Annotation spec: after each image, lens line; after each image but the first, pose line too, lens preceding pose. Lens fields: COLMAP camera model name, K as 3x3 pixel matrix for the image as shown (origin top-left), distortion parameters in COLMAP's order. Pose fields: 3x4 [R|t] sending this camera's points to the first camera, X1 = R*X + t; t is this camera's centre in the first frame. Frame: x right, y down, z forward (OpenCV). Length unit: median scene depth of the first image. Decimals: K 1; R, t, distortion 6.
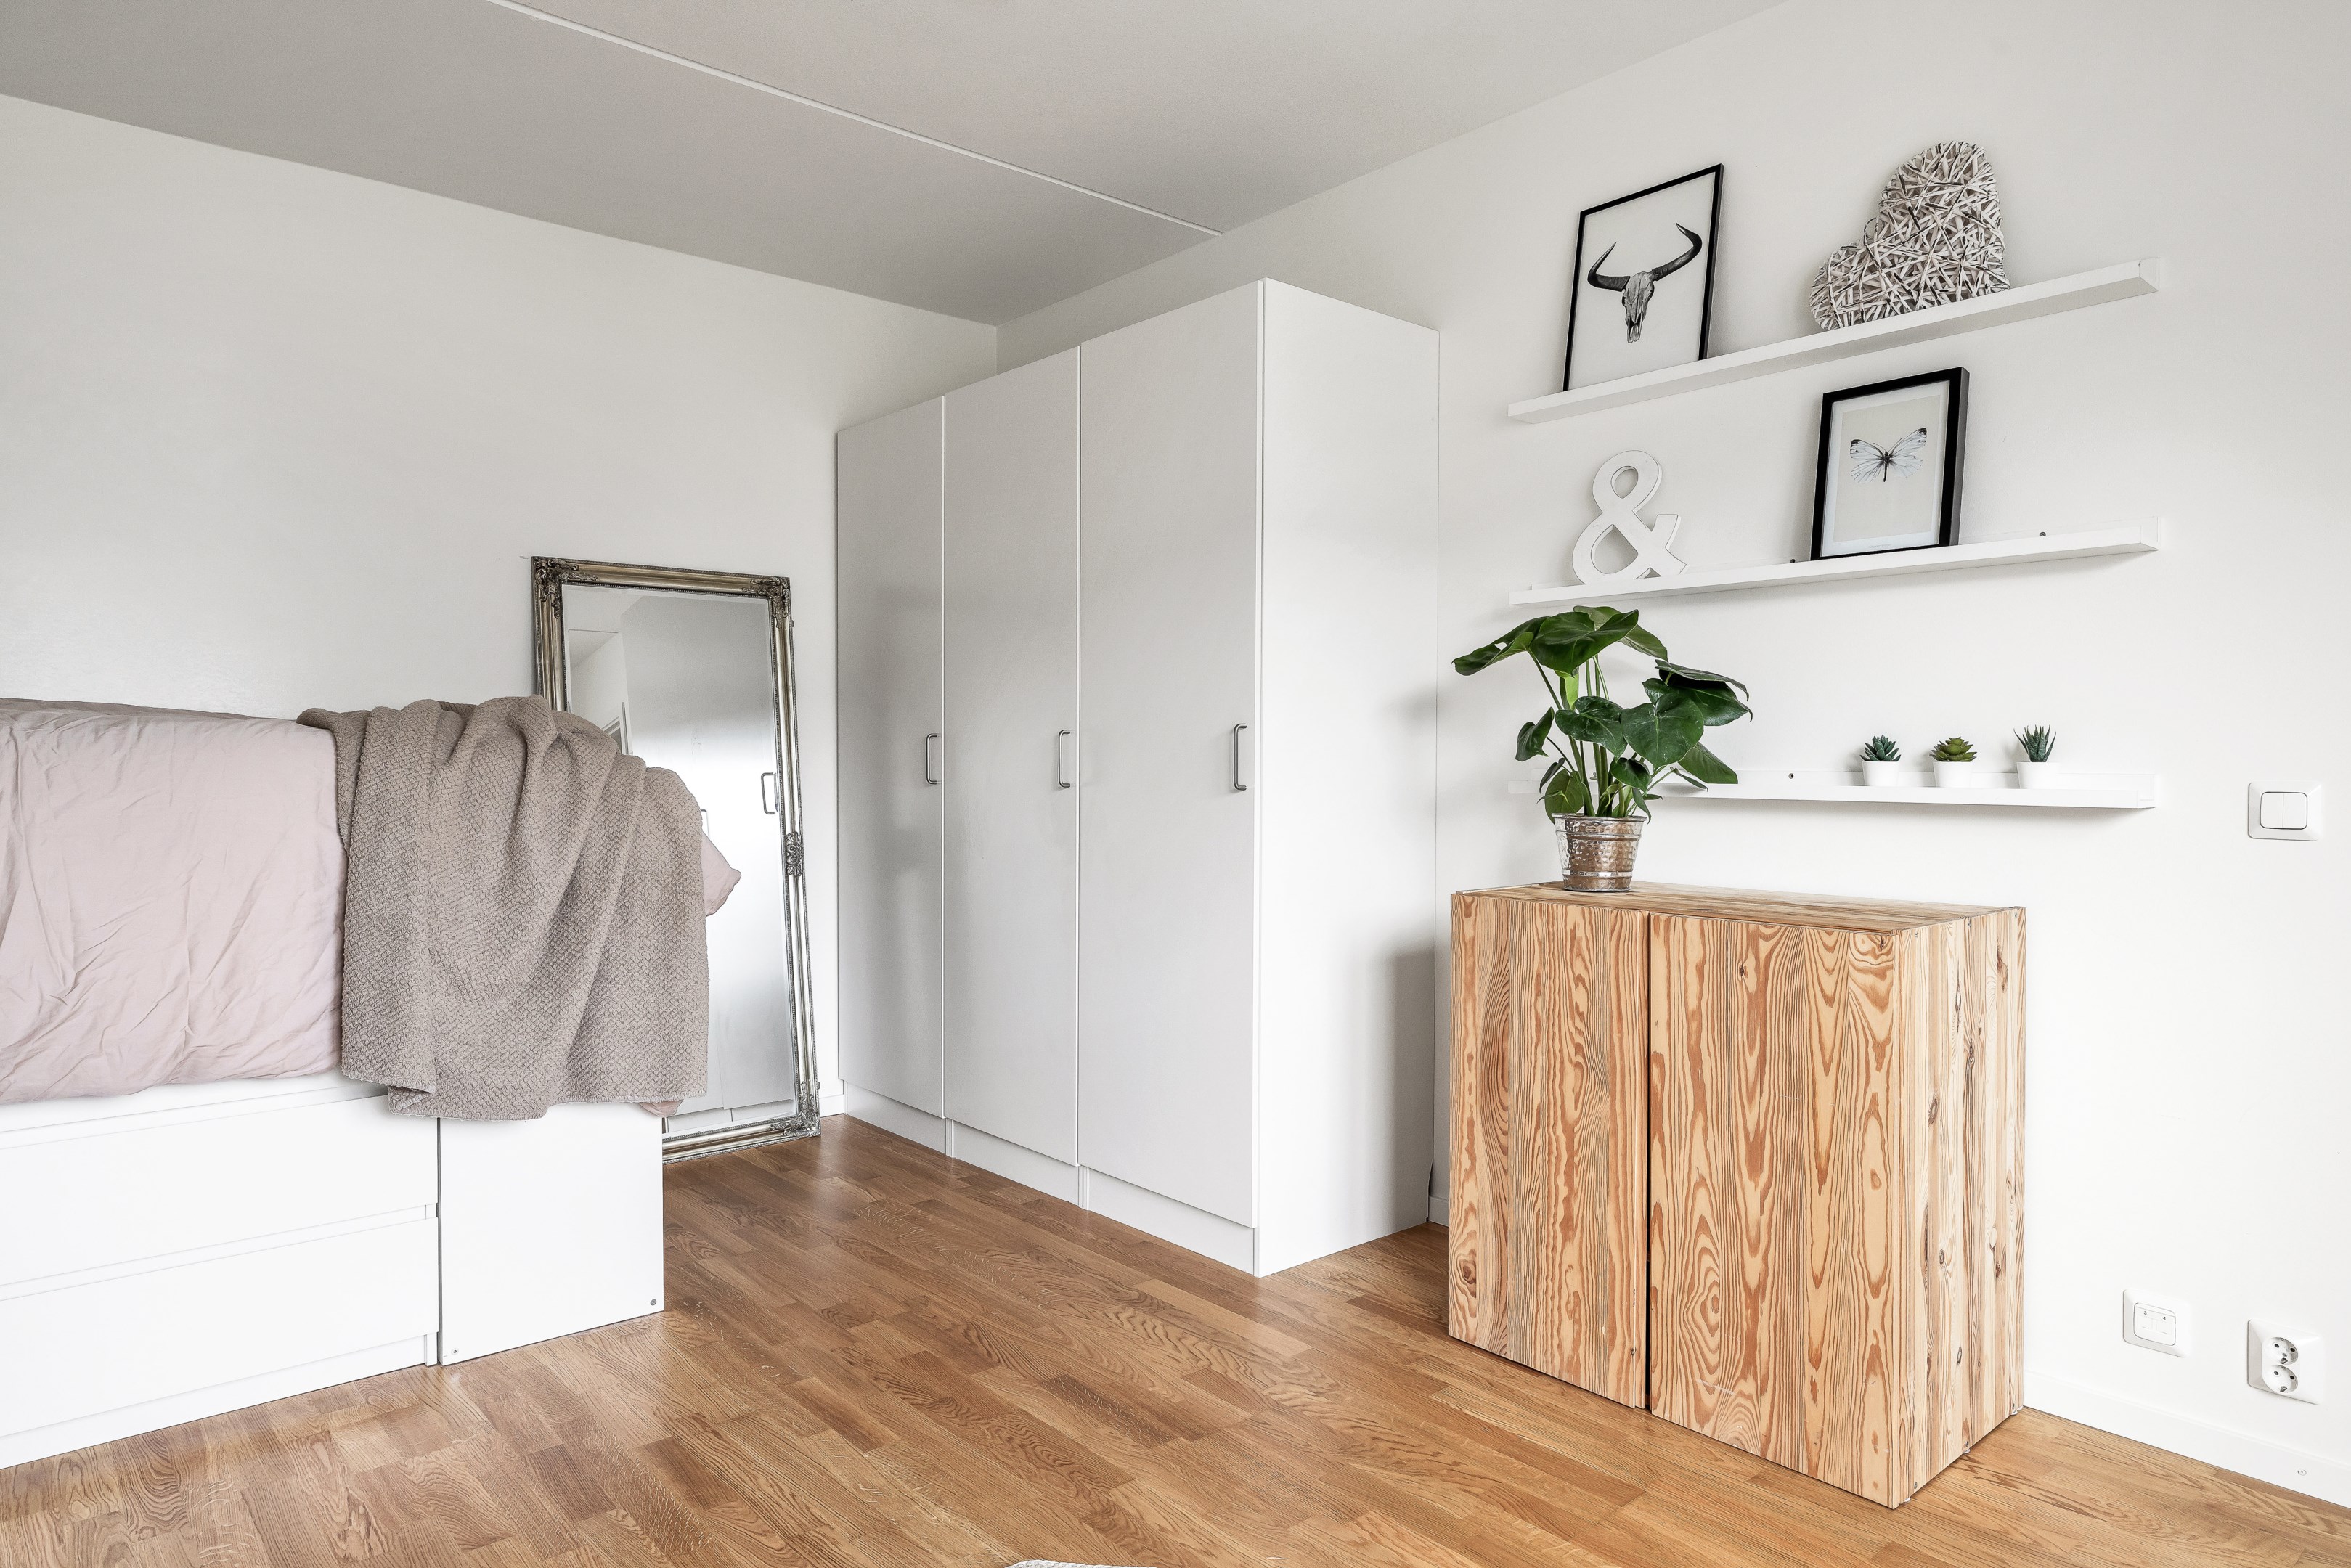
lens RADIAL K [[1427.8, 0, 1134.0], [0, 1427.8, 779.6], [0, 0, 1]] dist [0.001004, 0.001325]
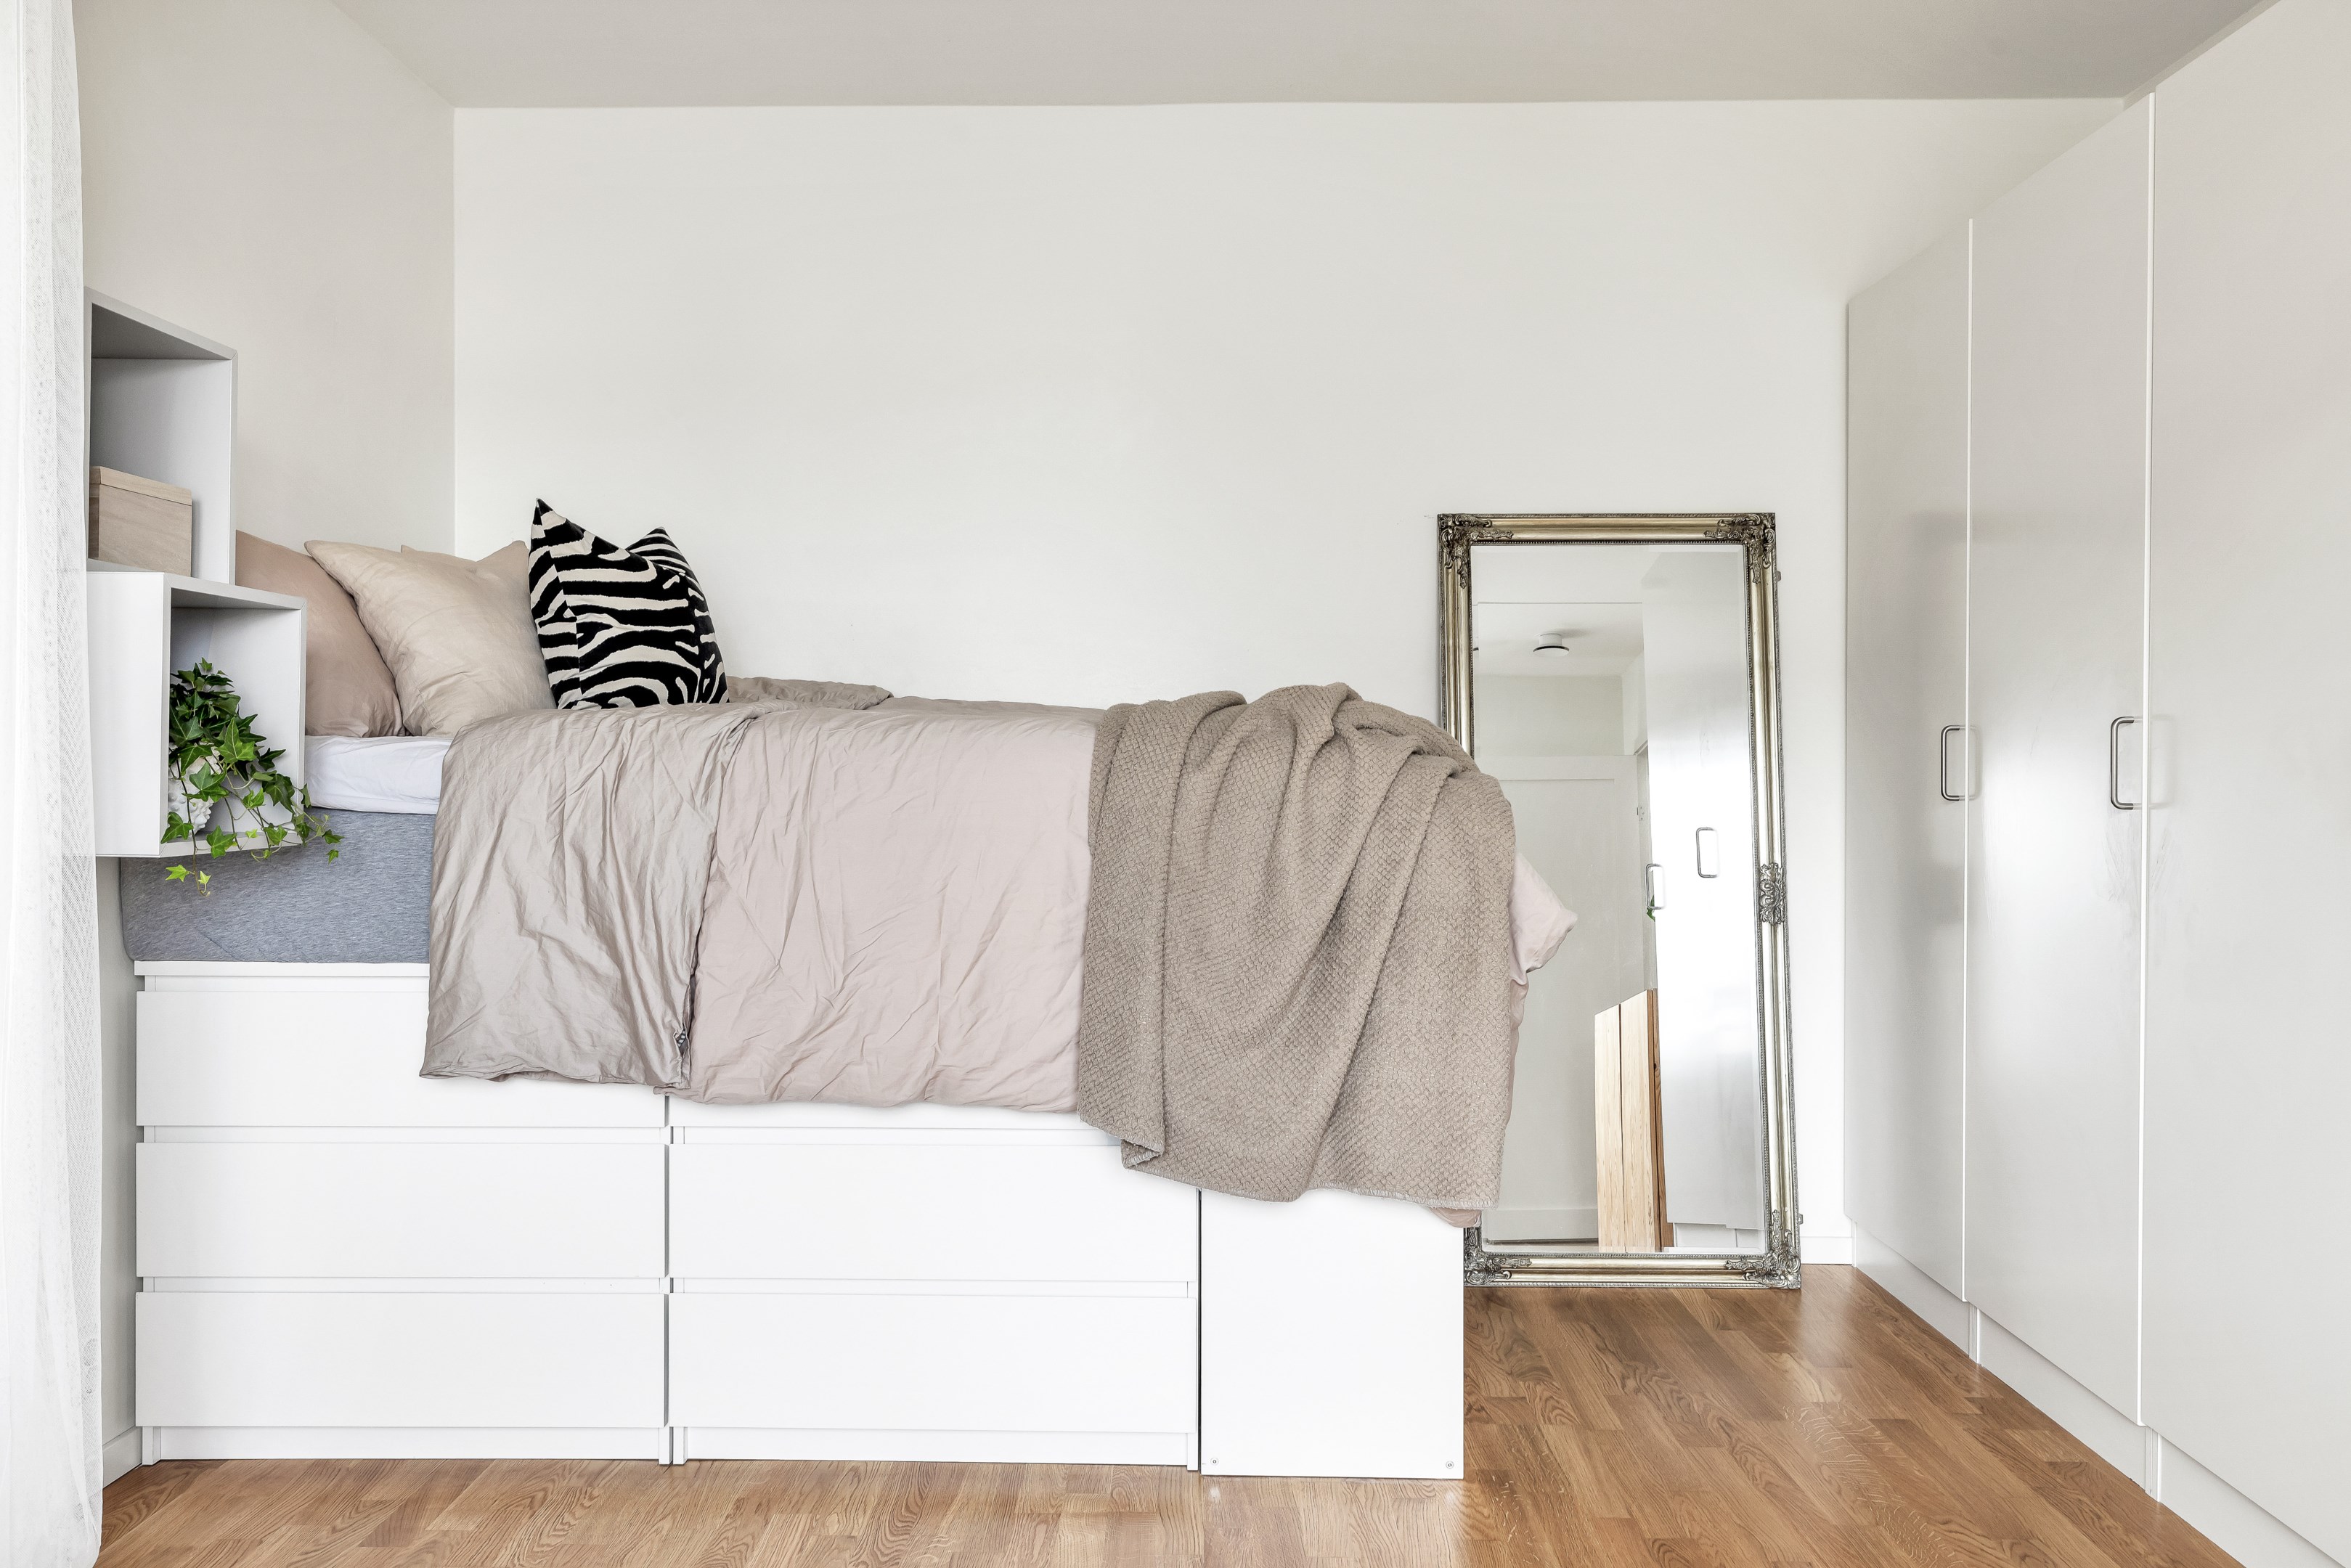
lens RADIAL K [[1764.6, 0, 1131.9], [0, 1764.6, 778.7], [0, 0, 1]] dist [-0.000511, 0.004651]
pose [[0.751259, 0.009738, -0.659936, 0.166170], [-0.013004, 0.999915, -0.000049, -0.002792], [0.659880, 0.008619, 0.751322, 0.172752]]
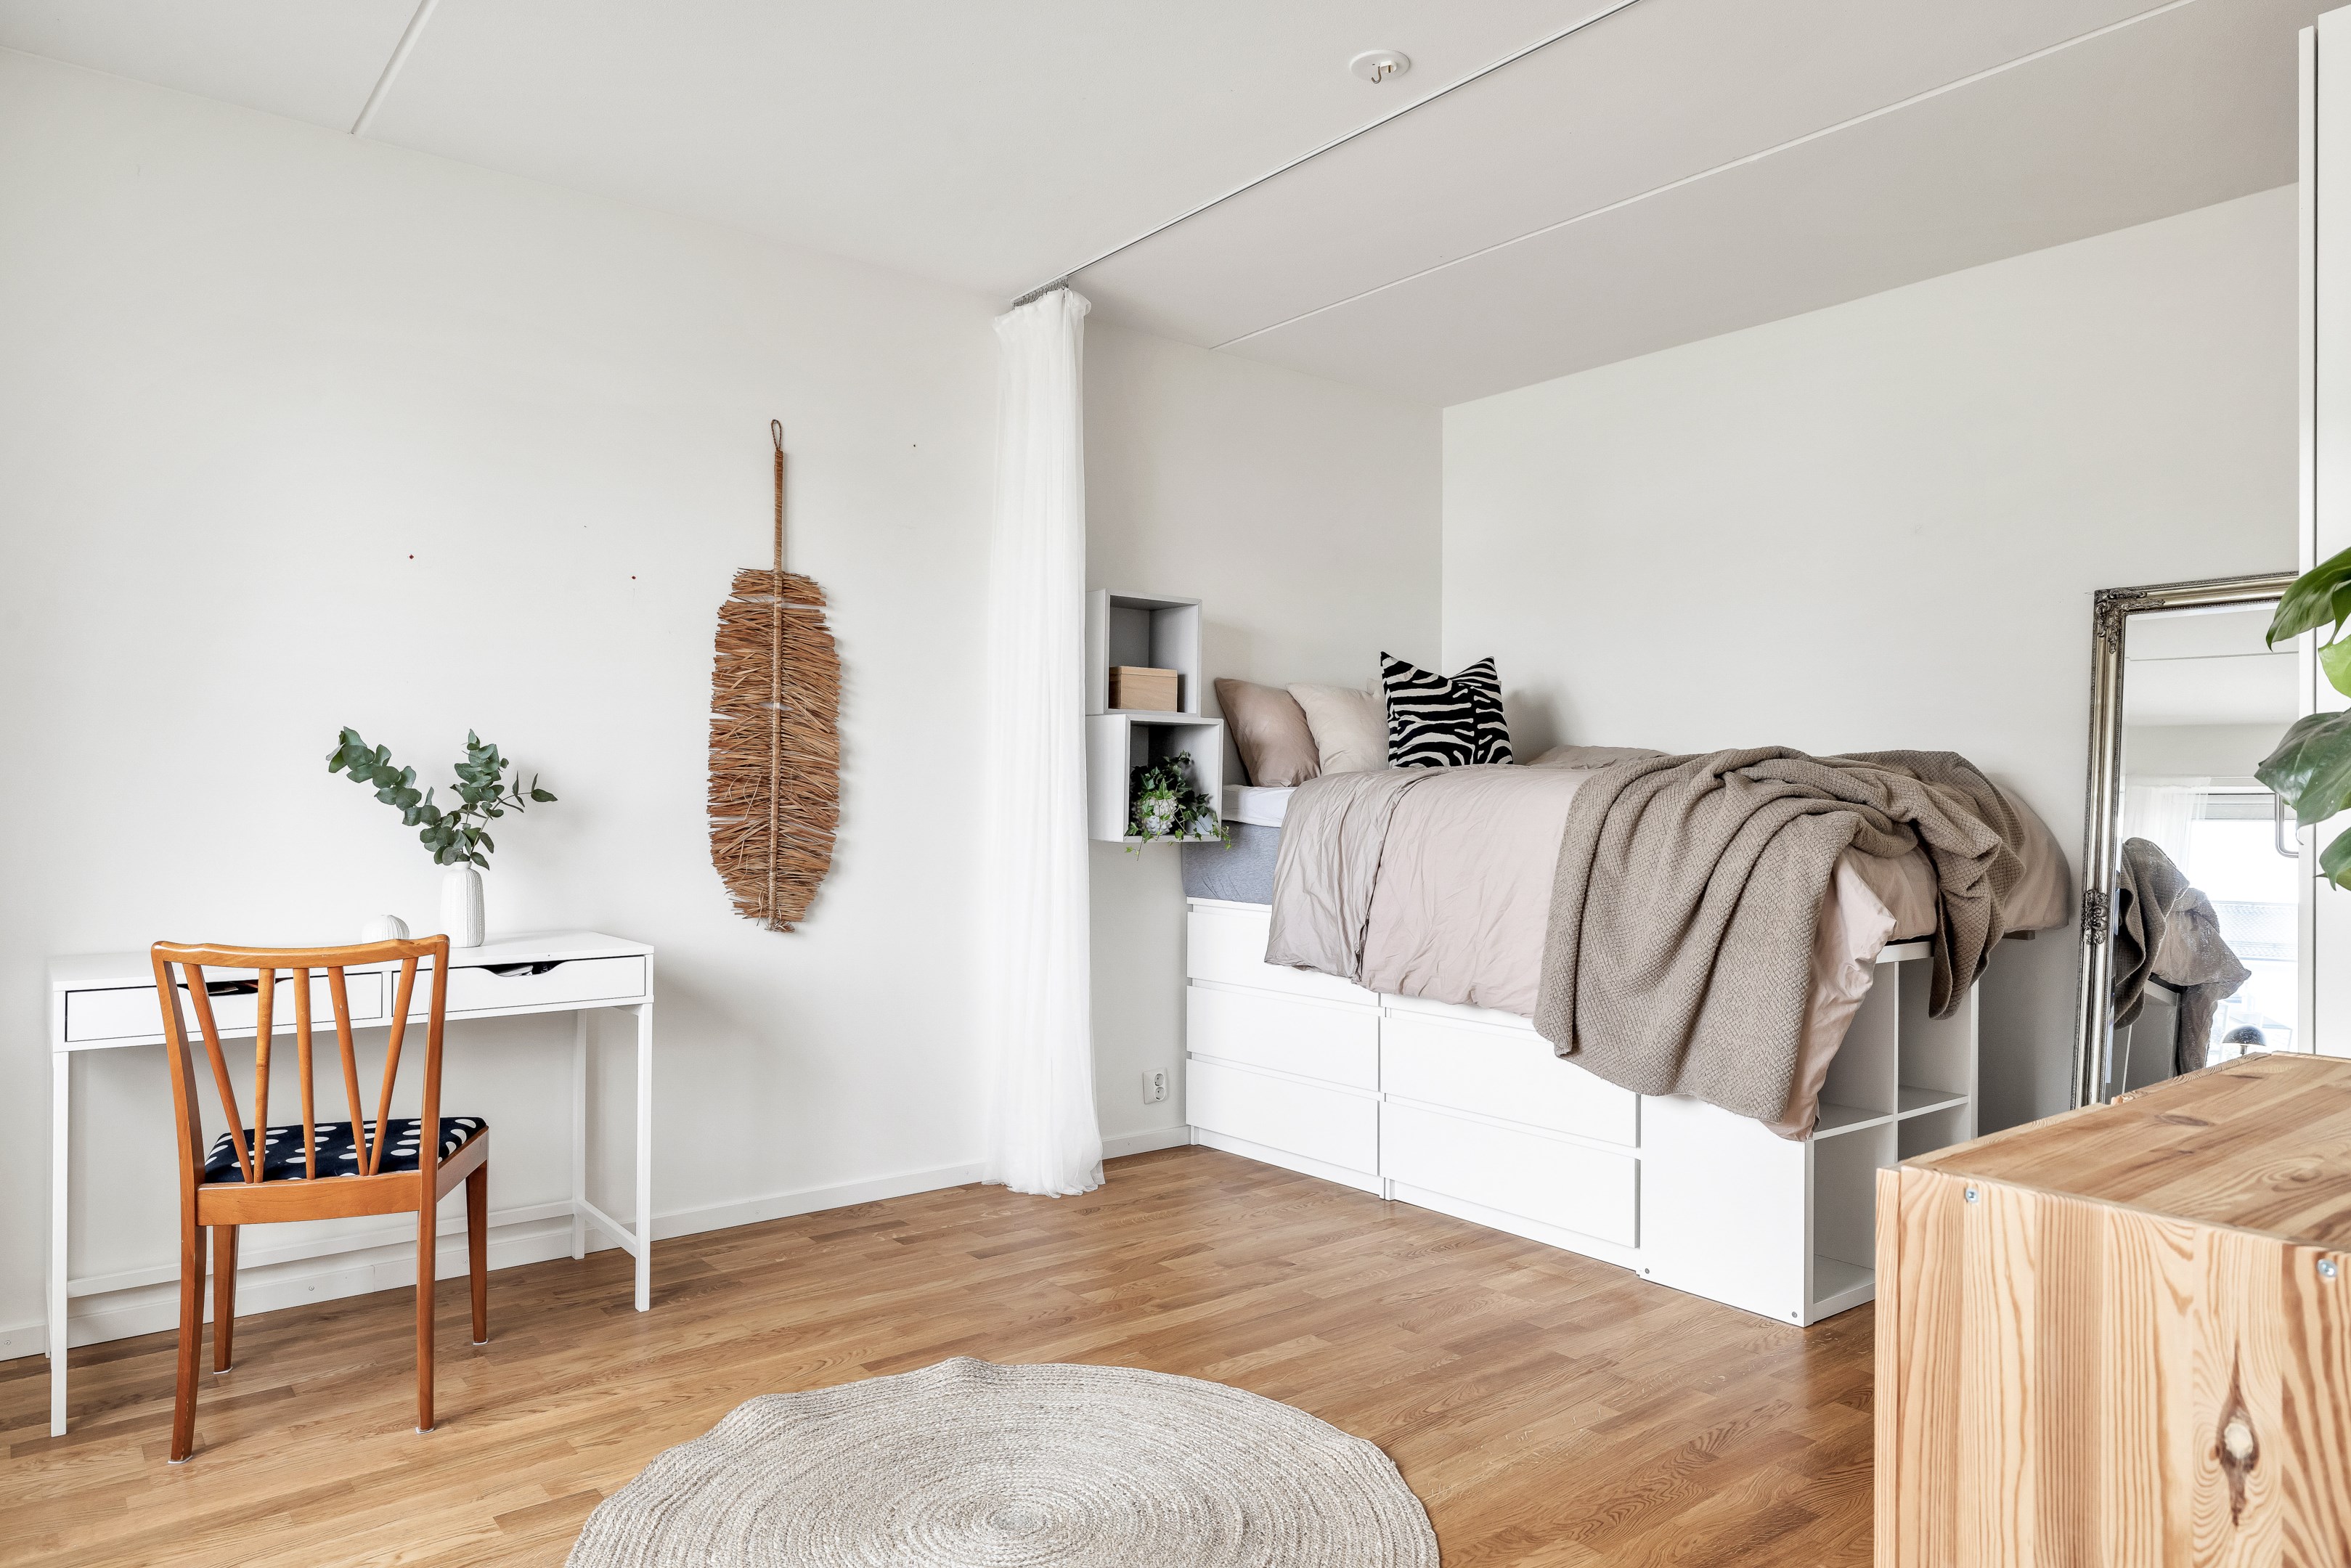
lens RADIAL K [[1427.8, 0, 1134.0], [0, 1427.8, 779.6], [0, 0, 1]] dist [0.001004, 0.001325]
pose [[-0.029849, -0.007063, -0.999529, 0.771521], [-0.019113, 0.999796, -0.006494, -0.017107], [0.999372, 0.018910, -0.029978, 0.551936]]
